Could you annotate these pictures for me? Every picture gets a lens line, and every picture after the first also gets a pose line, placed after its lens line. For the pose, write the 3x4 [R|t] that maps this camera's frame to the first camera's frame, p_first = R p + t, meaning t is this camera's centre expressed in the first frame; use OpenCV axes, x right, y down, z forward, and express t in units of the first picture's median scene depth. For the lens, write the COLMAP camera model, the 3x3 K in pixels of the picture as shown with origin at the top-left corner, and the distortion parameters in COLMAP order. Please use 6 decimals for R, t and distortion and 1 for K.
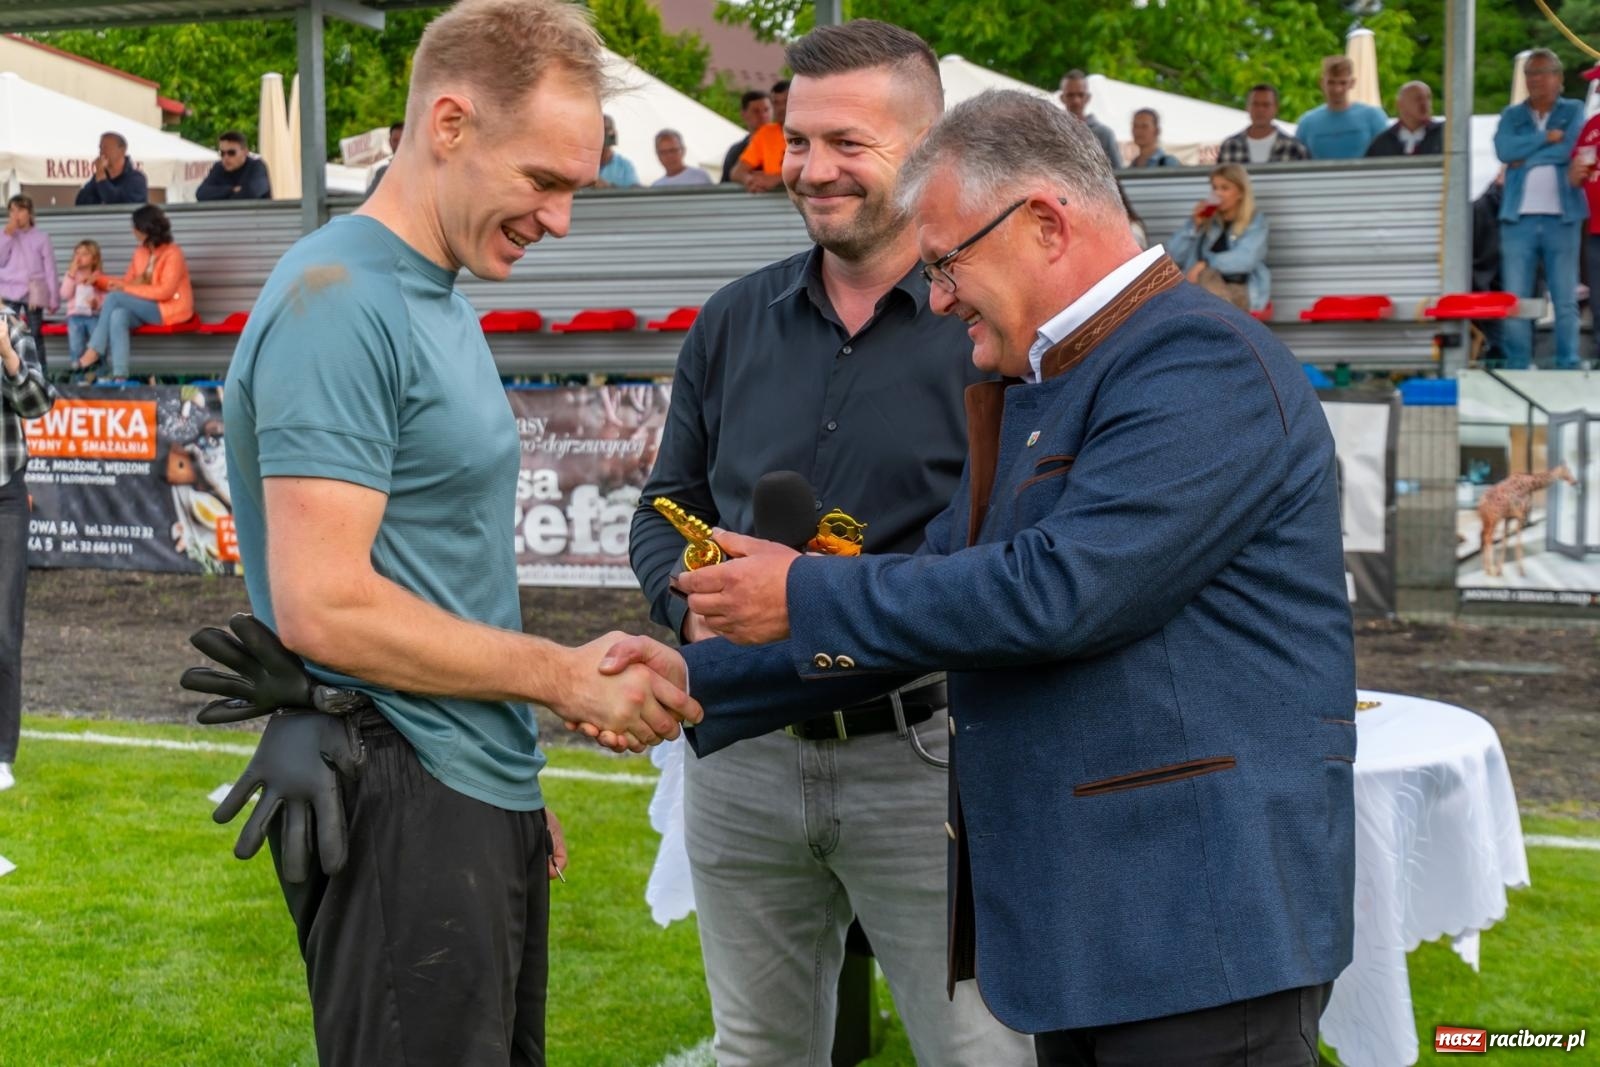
lens RADIAL K [[2921.2, 0, 721.1], [0, 2921.2, 534.4], [0, 0, 1]] dist [0.004149, 0.185251]
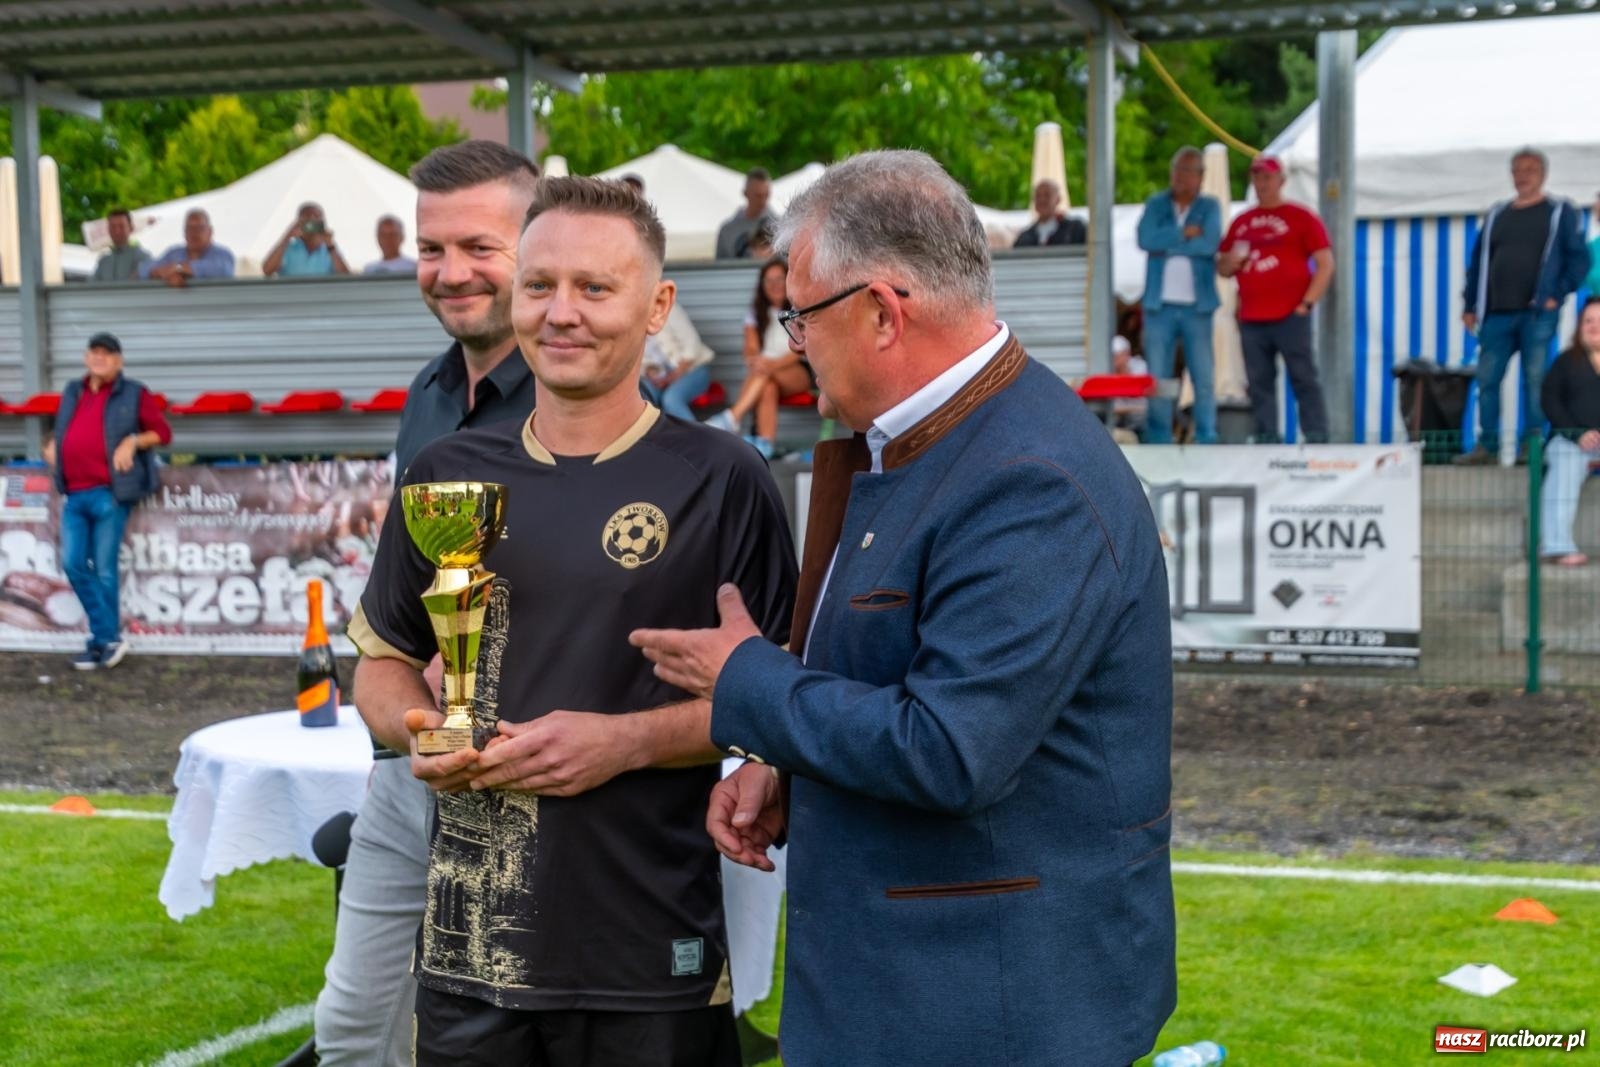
lens RADIAL K [[2942.7, 0, 800.8], [0, 2942.7, 699.9], [0, 0, 1]] dist [-0.009625, 0.038889]
pose [[0.996548, -0.010166, 0.082396, 0.051433], [0.007905, 0.999585, 0.027710, 0.006070], [-0.082644, -0.026963, 0.996214, -0.070062]]
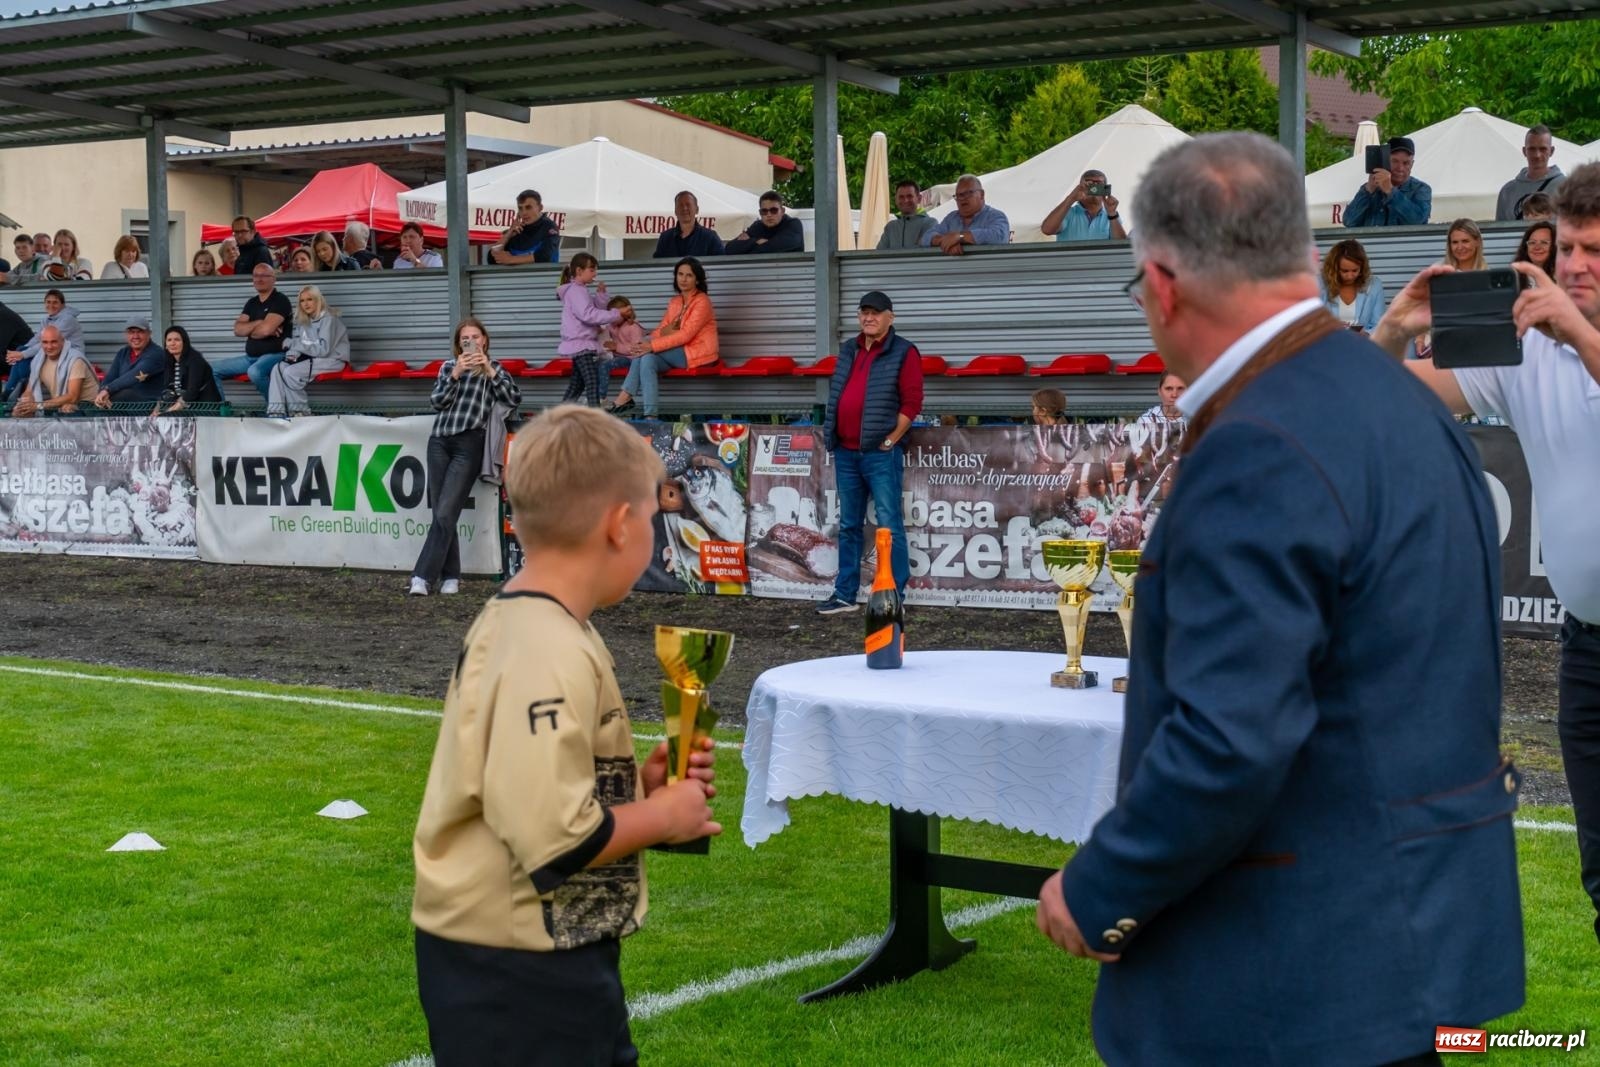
lens RADIAL K [[2985.1, 0, 800.0], [0, 2985.1, 533.5], [0, 0, 1]] dist [0.016497, 0.102037]
pose [[0.975484, 0.014988, -0.219560, 0.111058], [-0.019059, 0.999683, -0.016434, 0.008828], [0.219244, 0.020216, 0.975461, -0.089010]]
